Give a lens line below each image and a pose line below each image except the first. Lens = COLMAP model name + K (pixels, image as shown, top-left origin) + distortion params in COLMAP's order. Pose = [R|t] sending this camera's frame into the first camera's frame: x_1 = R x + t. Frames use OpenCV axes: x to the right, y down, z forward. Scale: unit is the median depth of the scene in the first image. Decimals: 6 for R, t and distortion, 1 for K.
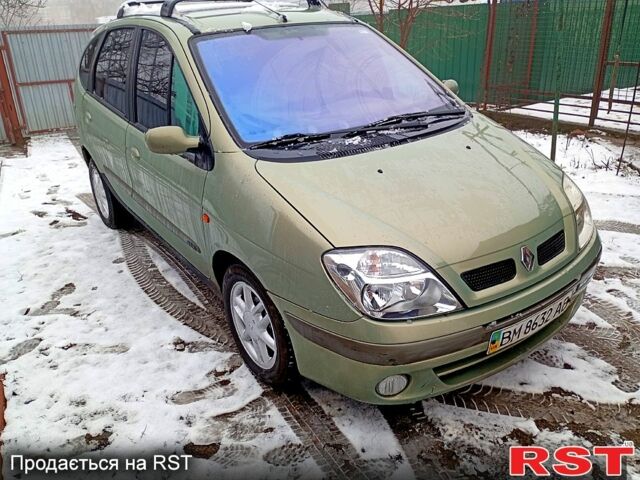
lens RADIAL K [[530.6, 0, 316.6], [0, 530.6, 243.1], [0, 0, 1]] dist [0.053268, -0.051995]
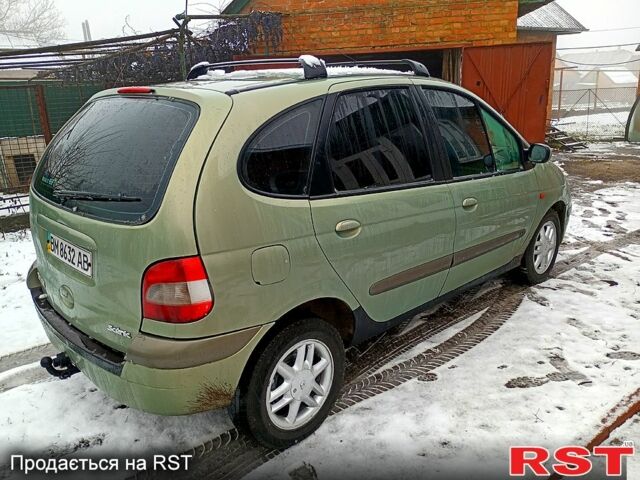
lens RADIAL K [[530.6, 0, 319.7], [0, 530.6, 241.1], [0, 0, 1]] dist [0.053268, -0.051995]
pose [[-0.176224, -0.231055, 0.956848, -1.307096], [0.431435, 0.855589, 0.286062, -0.532460], [-0.884765, 0.463229, -0.051090, 1.381251]]
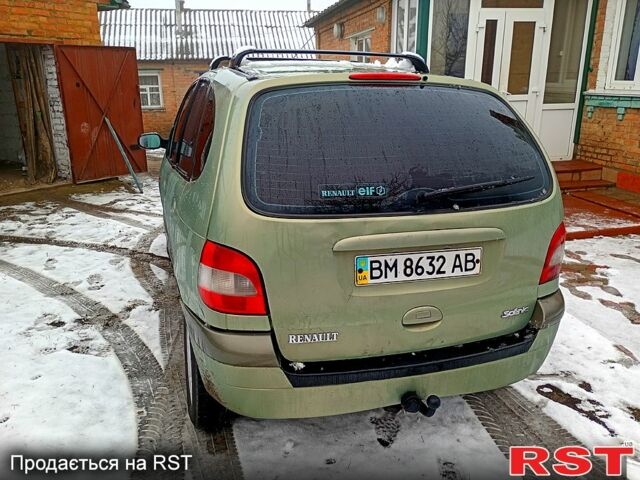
lens RADIAL K [[530.6, 0, 315.1], [0, 530.6, 240.5], [0, 0, 1]] dist [0.053268, -0.051995]
pose [[-0.953586, -0.046310, 0.297537, -0.565039], [0.154672, 0.772458, 0.615943, -0.907334], [-0.258359, 0.633376, -0.729442, 2.174796]]
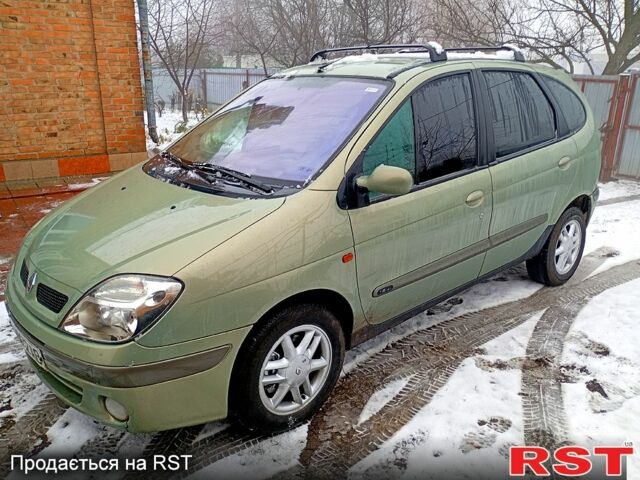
lens RADIAL K [[530.6, 0, 315.6], [0, 530.6, 240.7], [0, 0, 1]] dist [0.053268, -0.051995]
pose [[0.114603, 0.347428, -0.930677, 1.009424], [-0.407600, 0.870805, 0.274885, -0.408025], [0.905941, 0.347841, 0.241408, 0.850430]]
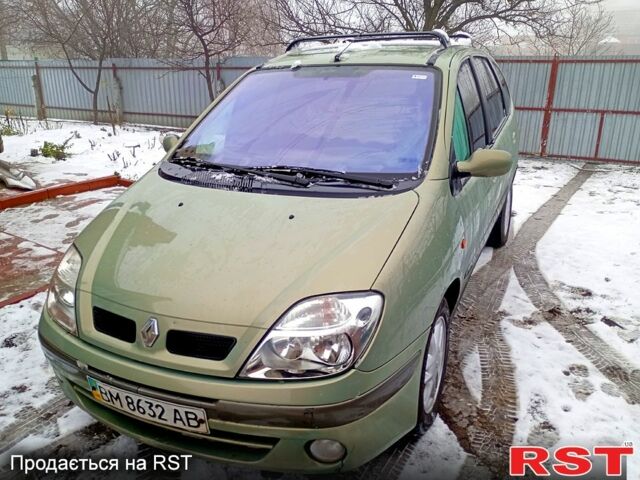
lens RADIAL K [[530.6, 0, 315.4], [0, 530.6, 239.5], [0, 0, 1]] dist [0.053268, -0.051995]
pose [[0.501895, 0.314544, -0.805707, 0.822893], [-0.354889, 0.924395, 0.139810, -0.230364], [0.788768, 0.215767, 0.575578, 0.463724]]
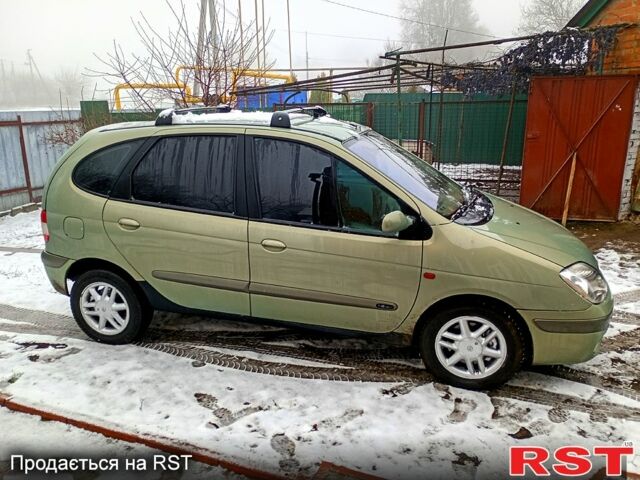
lens RADIAL K [[530.6, 0, 316.8], [0, 530.6, 239.4], [0, 0, 1]] dist [0.053268, -0.051995]
pose [[0.770532, -0.133587, 0.623245, -0.983533], [0.231959, 0.969515, -0.078970, -0.075172], [-0.593696, 0.205416, 0.778029, 0.102584]]
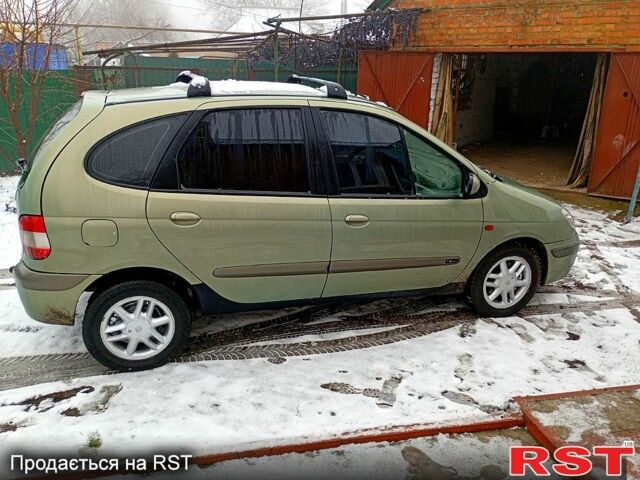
lens RADIAL K [[530.6, 0, 320.6], [0, 530.6, 242.3], [0, 0, 1]] dist [0.053268, -0.051995]
pose [[0.285274, -0.260217, 0.922445, -1.413829], [0.347424, 0.925057, 0.153510, -0.327868], [-0.893261, 0.276687, 0.354301, 0.724309]]
